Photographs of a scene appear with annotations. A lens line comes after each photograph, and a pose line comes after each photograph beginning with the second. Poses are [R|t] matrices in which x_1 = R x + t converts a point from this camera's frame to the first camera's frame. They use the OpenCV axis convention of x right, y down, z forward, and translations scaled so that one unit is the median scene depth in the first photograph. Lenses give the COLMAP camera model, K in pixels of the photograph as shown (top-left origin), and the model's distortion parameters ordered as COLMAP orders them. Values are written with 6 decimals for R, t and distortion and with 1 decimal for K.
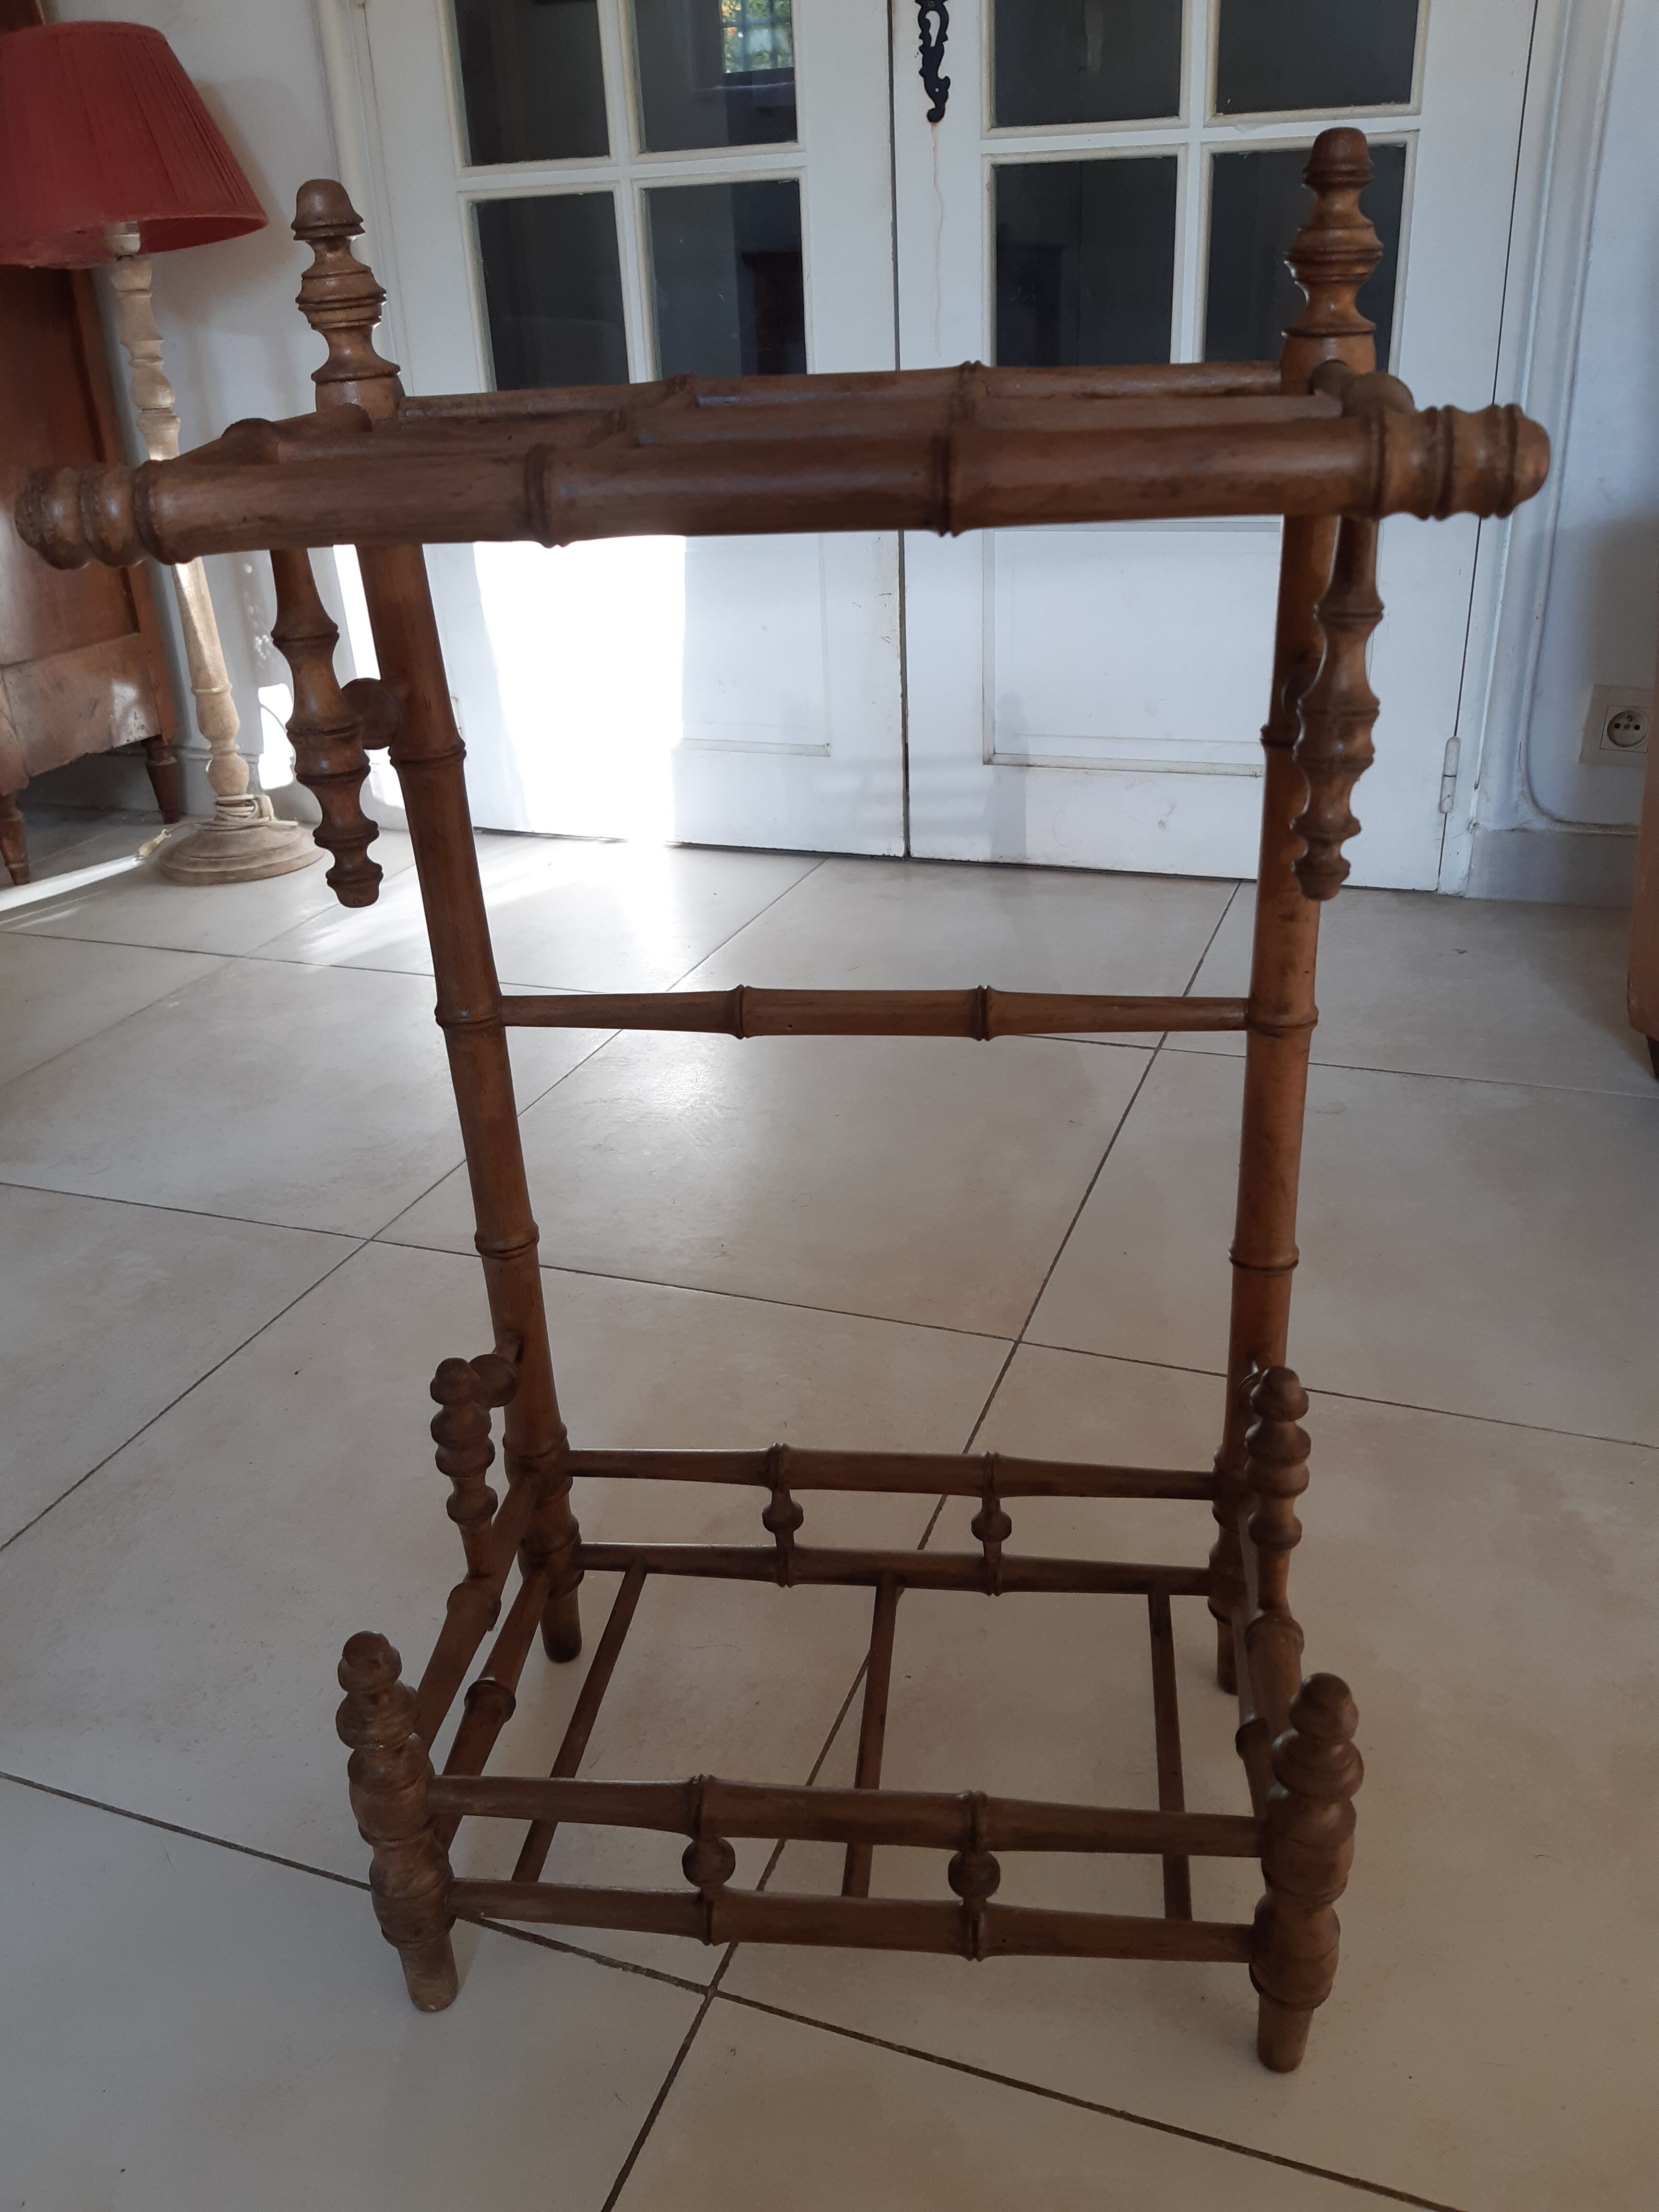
lens RADIAL K [[1746.8, 0, 829.5], [0, 1746.8, 1106.0], [0, 0, 1]] dist [0.051024, -0.133793]
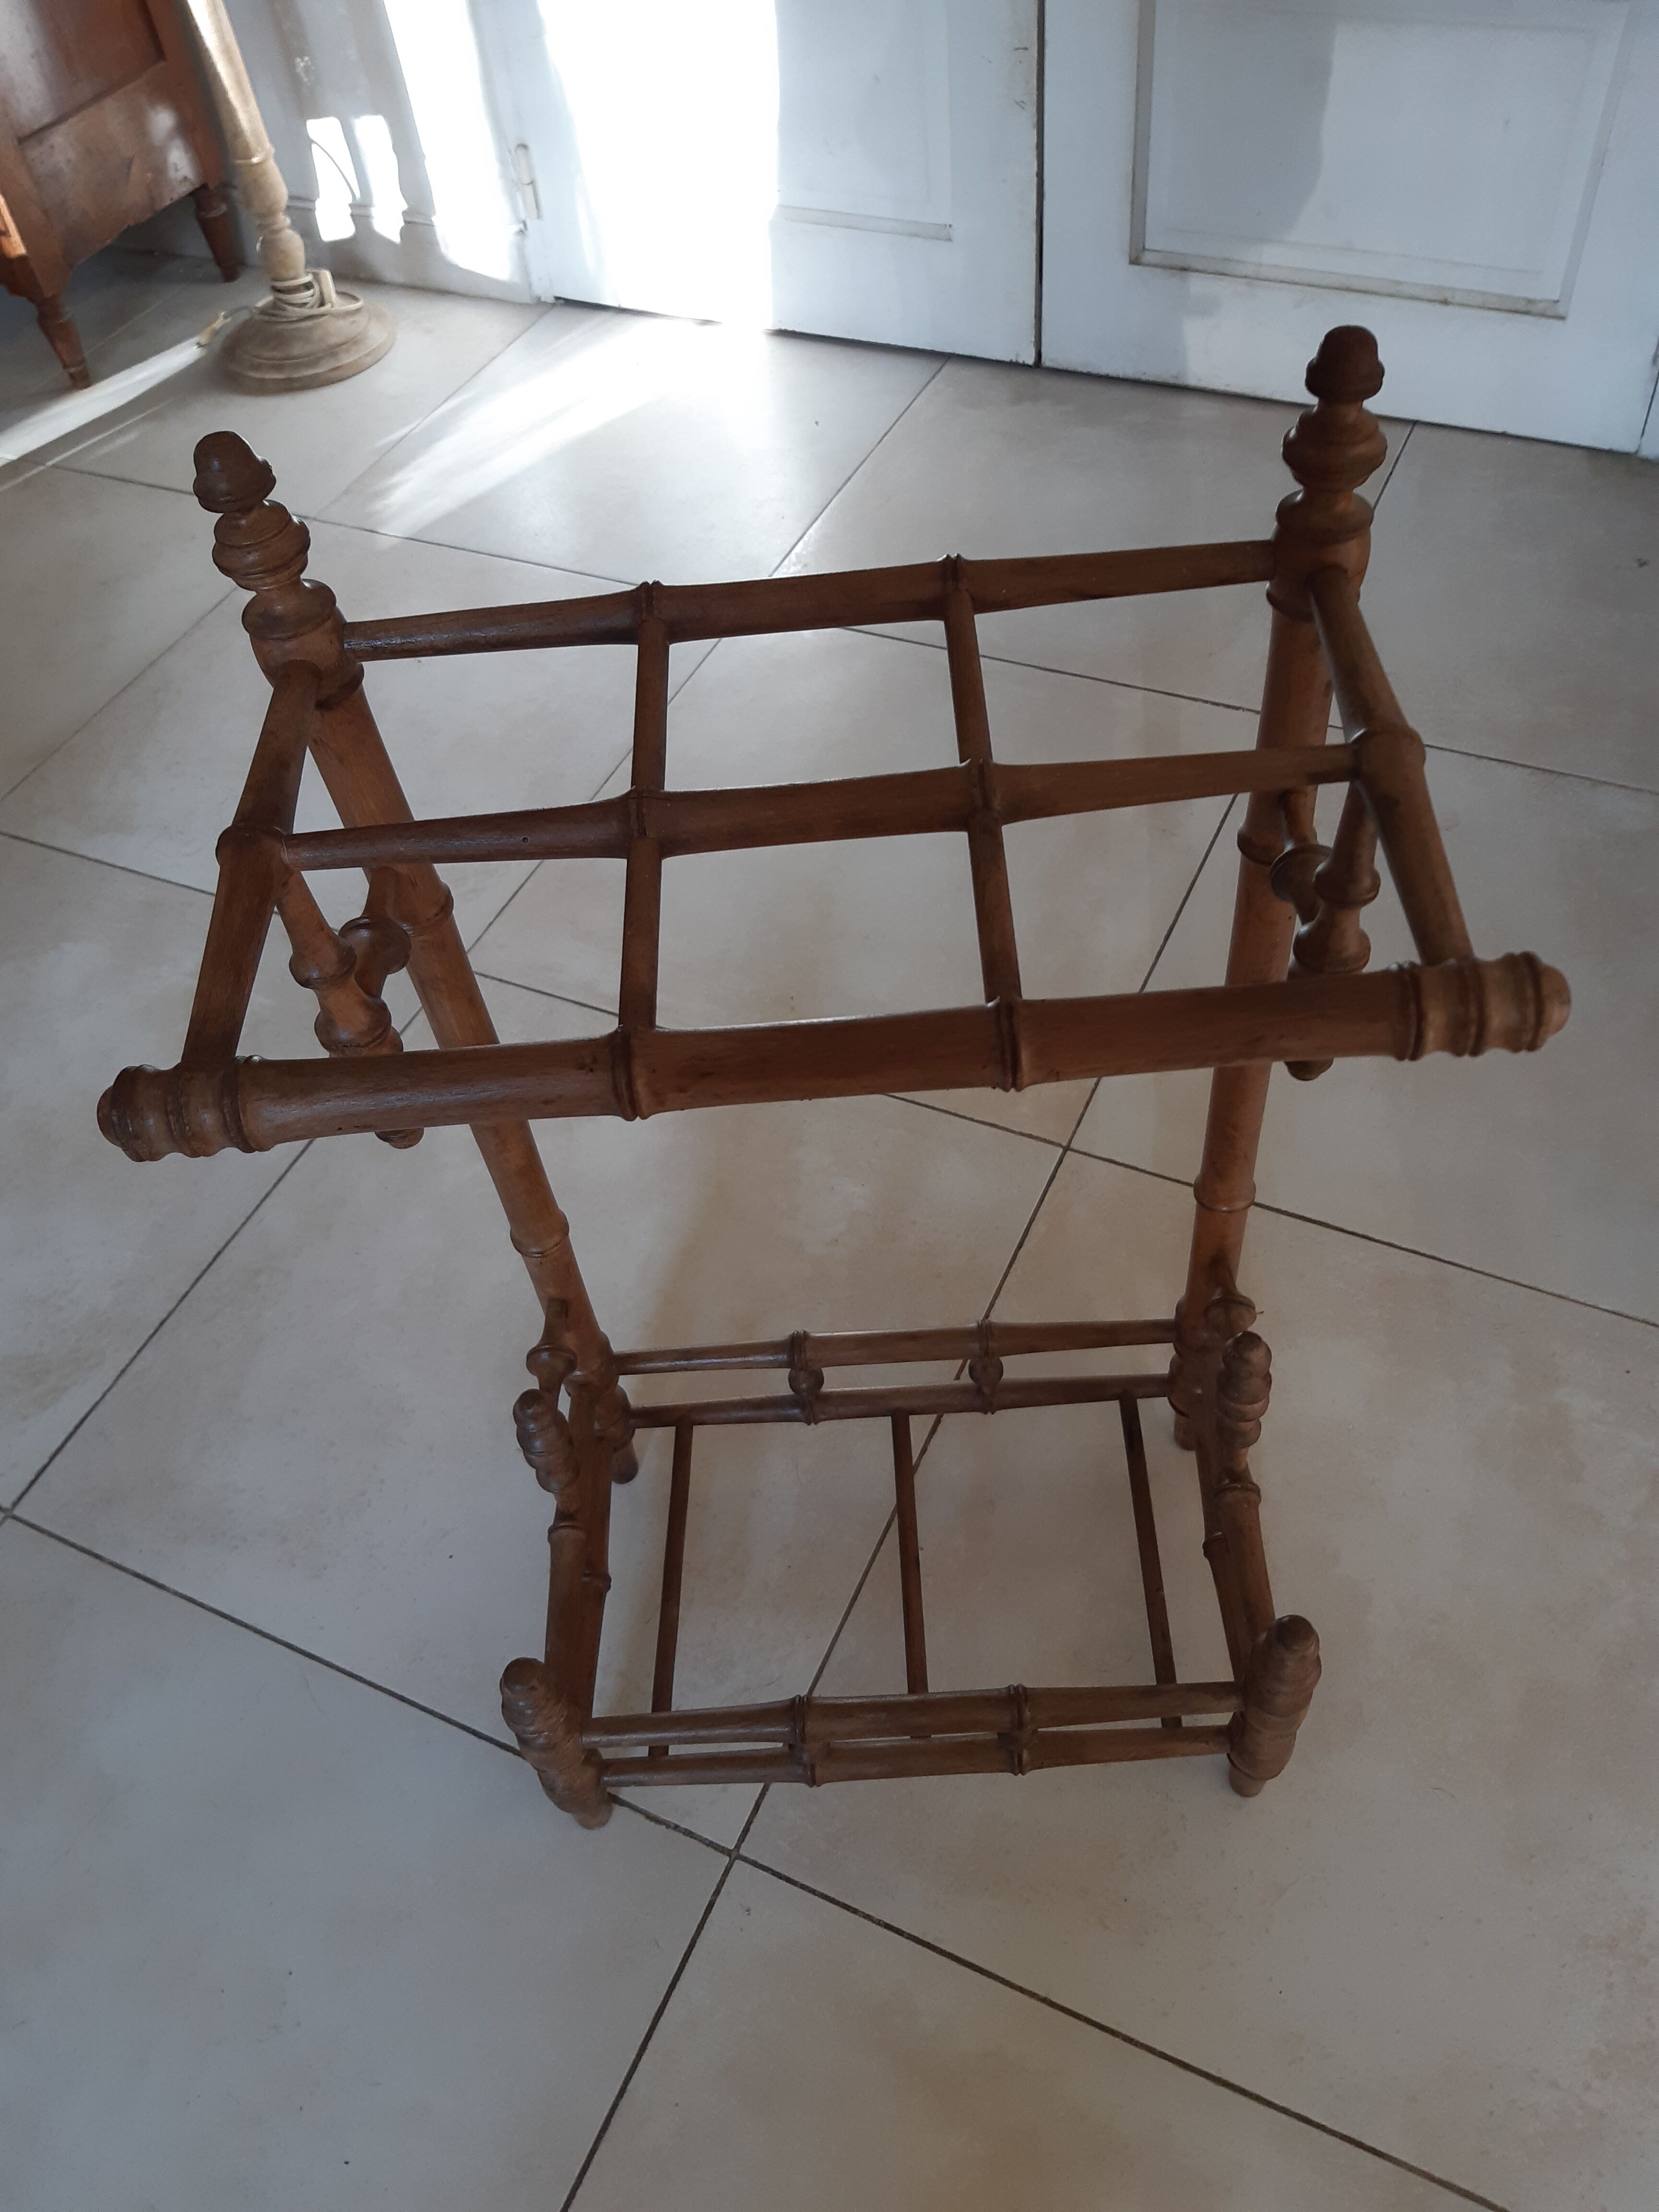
lens RADIAL K [[1746.8, 0, 829.5], [0, 1746.8, 1106.0], [0, 0, 1]] dist [0.051024, -0.133793]
pose [[0.995563, 0.040966, -0.084706, 0.030440], [-0.000492, 0.902500, 0.430691, -0.186392], [0.094091, -0.428738, 0.898516, 0.037443]]
